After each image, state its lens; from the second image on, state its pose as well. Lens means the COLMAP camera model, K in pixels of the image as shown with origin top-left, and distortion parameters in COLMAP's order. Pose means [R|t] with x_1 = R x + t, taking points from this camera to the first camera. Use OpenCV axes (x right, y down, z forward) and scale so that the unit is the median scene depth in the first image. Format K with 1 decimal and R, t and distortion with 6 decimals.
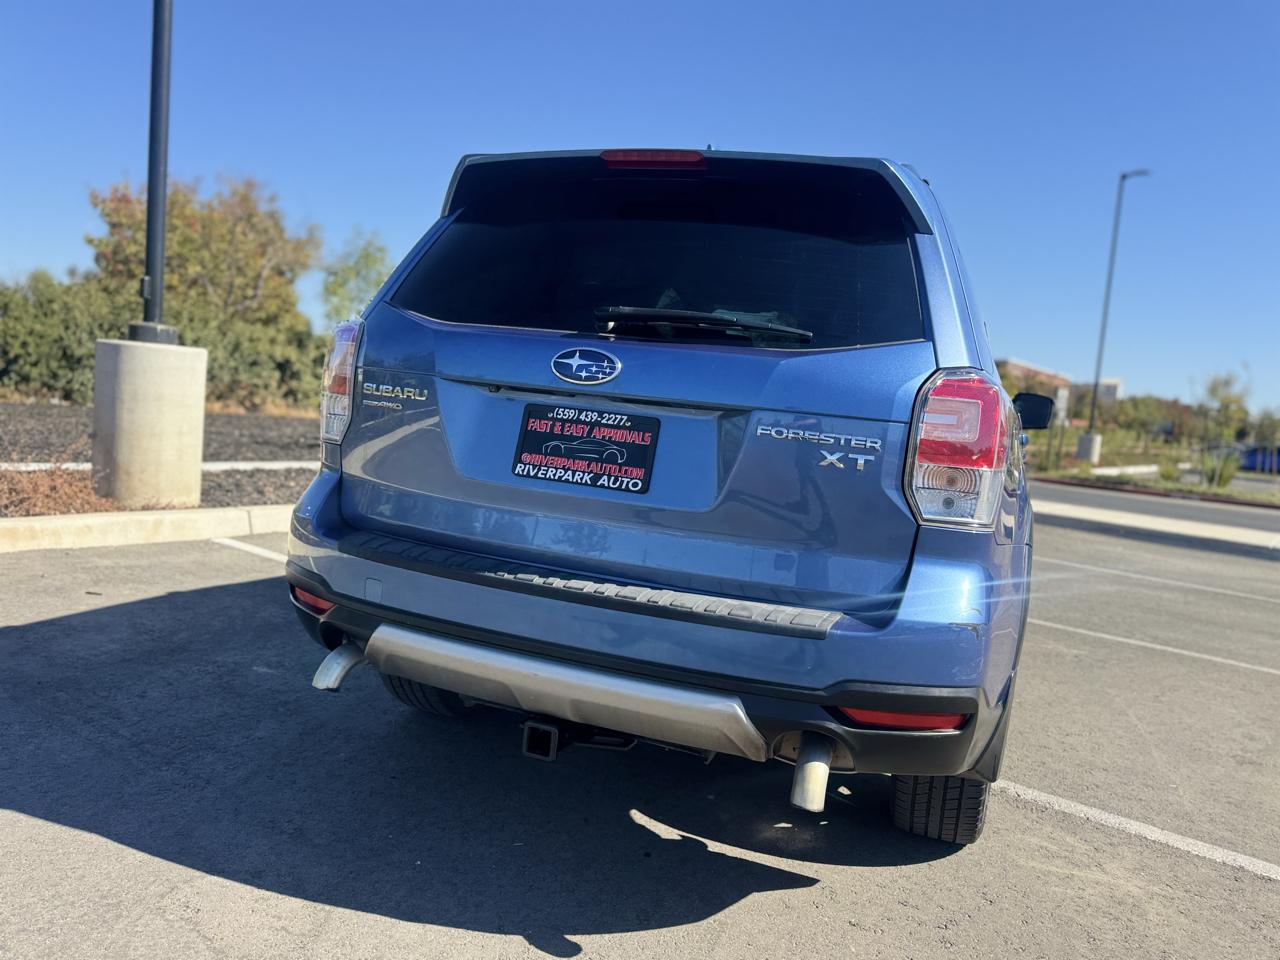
lens RADIAL K [[925.9, 0, 646.0], [0, 925.9, 478.7], [0, 0, 1]] dist [0.060443, -0.078693]
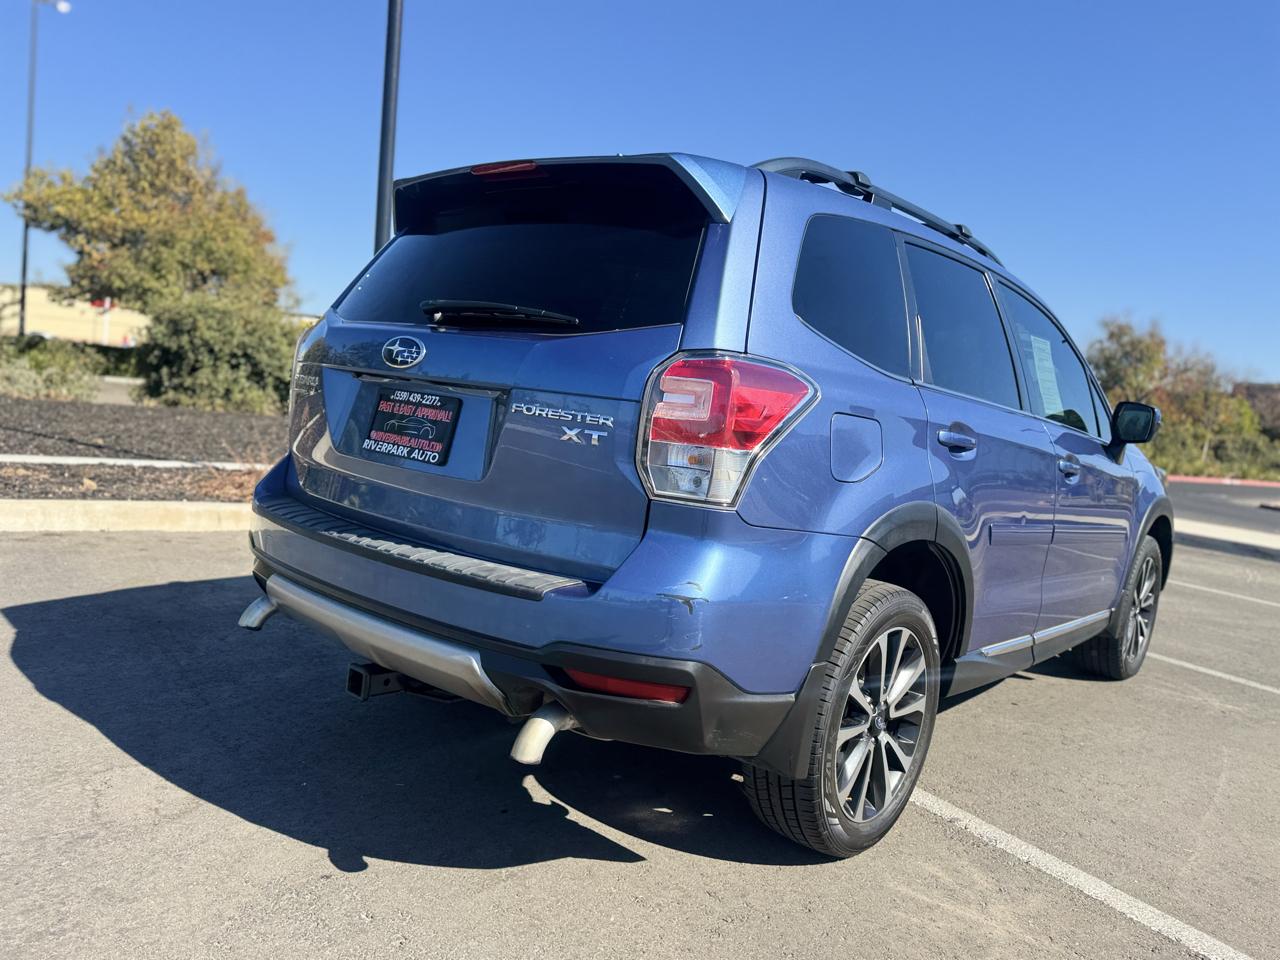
lens RADIAL K [[925.9, 0, 647.8], [0, 925.9, 471.9], [0, 0, 1]] dist [0.060443, -0.078693]
pose [[0.945130, 0.027882, -0.325504, 0.580415], [-0.040780, 0.998627, -0.032869, 0.048906], [0.324140, 0.044339, 0.944969, 0.026251]]
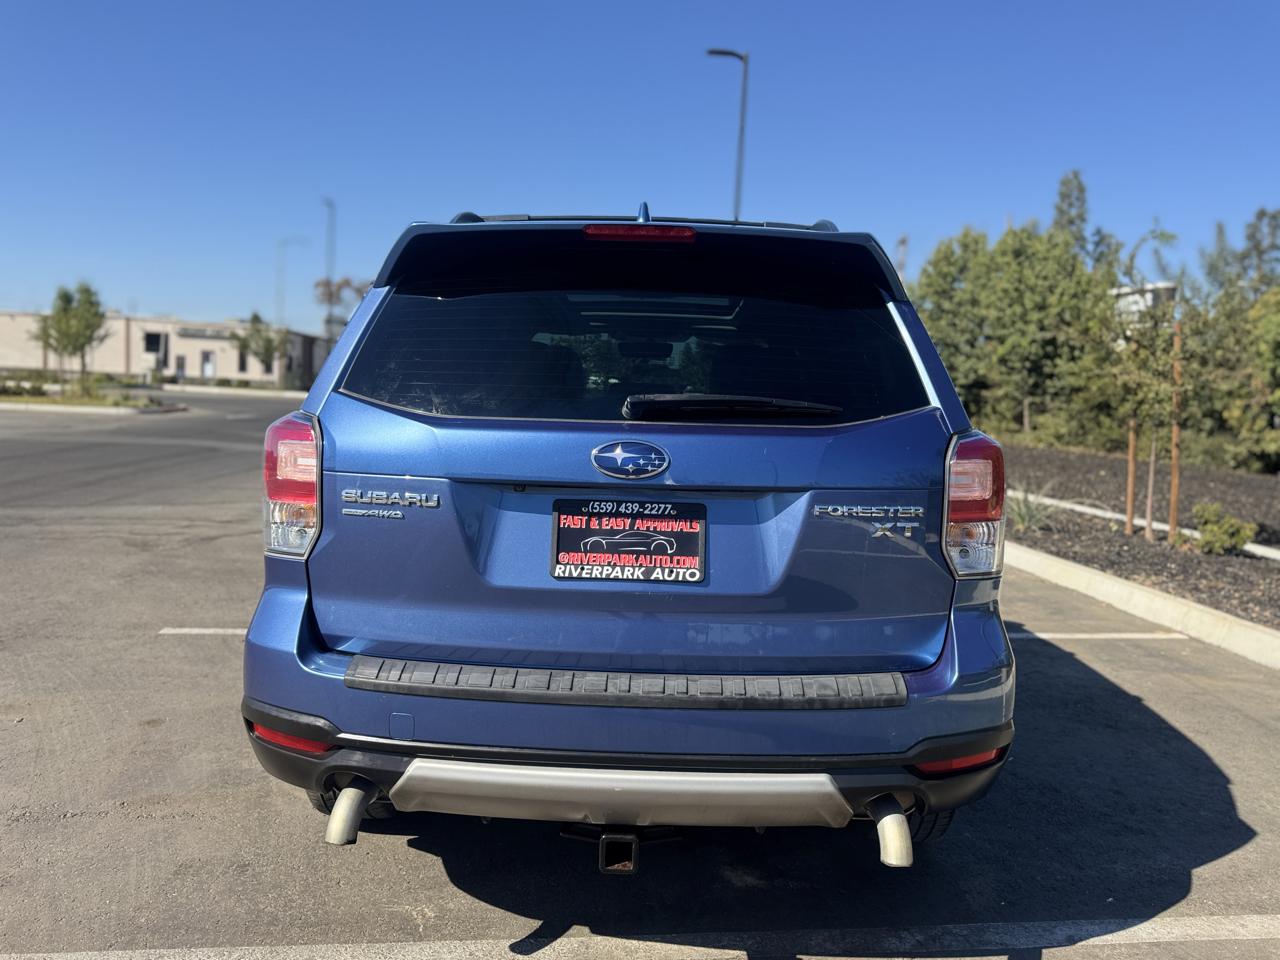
lens RADIAL K [[925.9, 0, 648.7], [0, 925.9, 481.5], [0, 0, 1]] dist [0.060443, -0.078693]
pose [[0.943201, -0.103213, 0.315784, -0.345150], [0.096994, 0.994655, 0.035393, -0.127345], [-0.317749, -0.002754, 0.948171, 0.082613]]
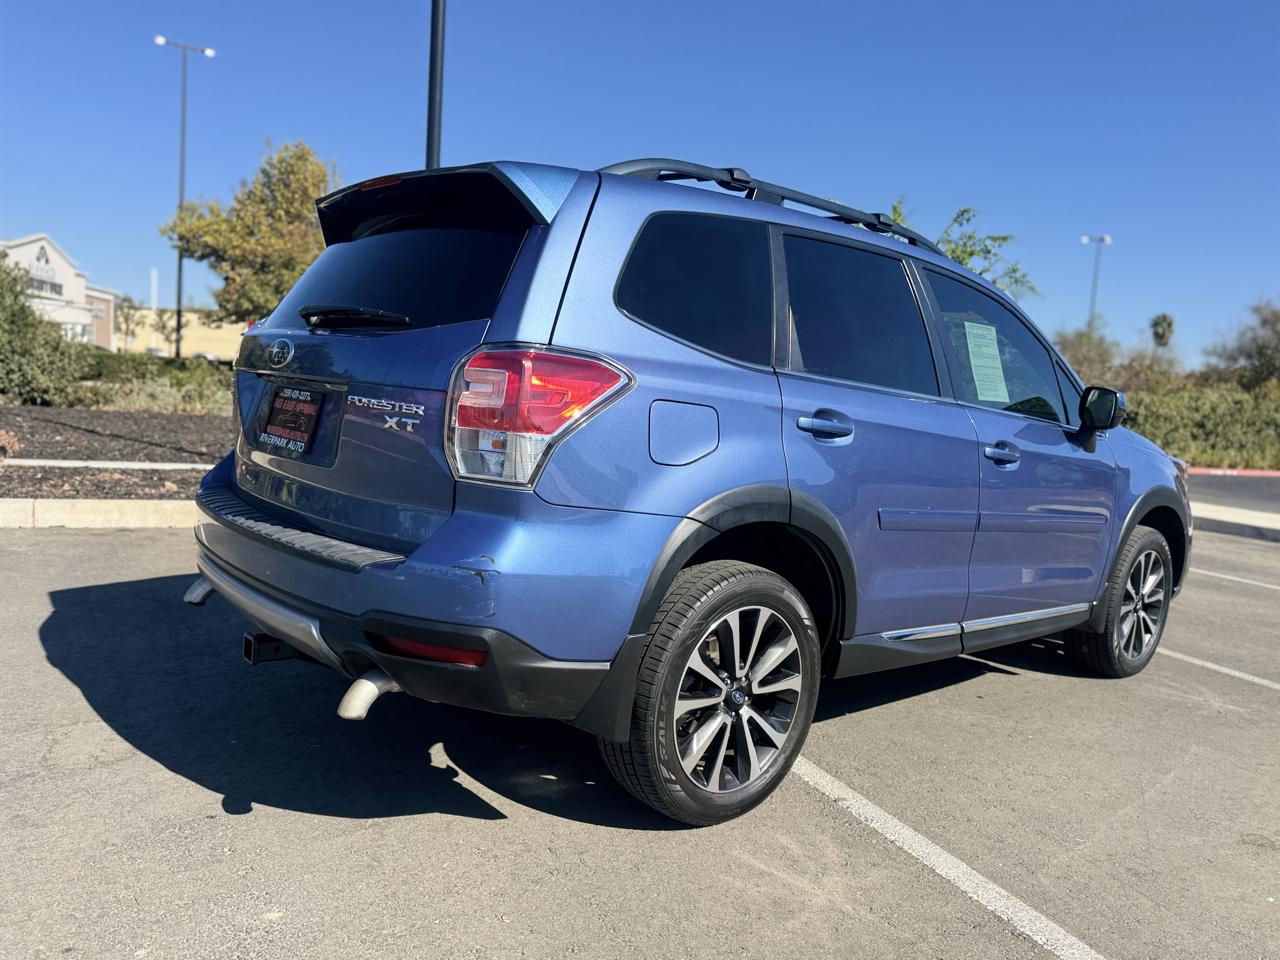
lens RADIAL K [[925.9, 0, 637.4], [0, 925.9, 479.7], [0, 0, 1]] dist [0.060443, -0.078693]
pose [[0.887375, 0.020111, -0.460610, 0.936993], [-0.035429, 0.999069, -0.024635, 0.063261], [0.459685, 0.038179, 0.887261, 0.096546]]
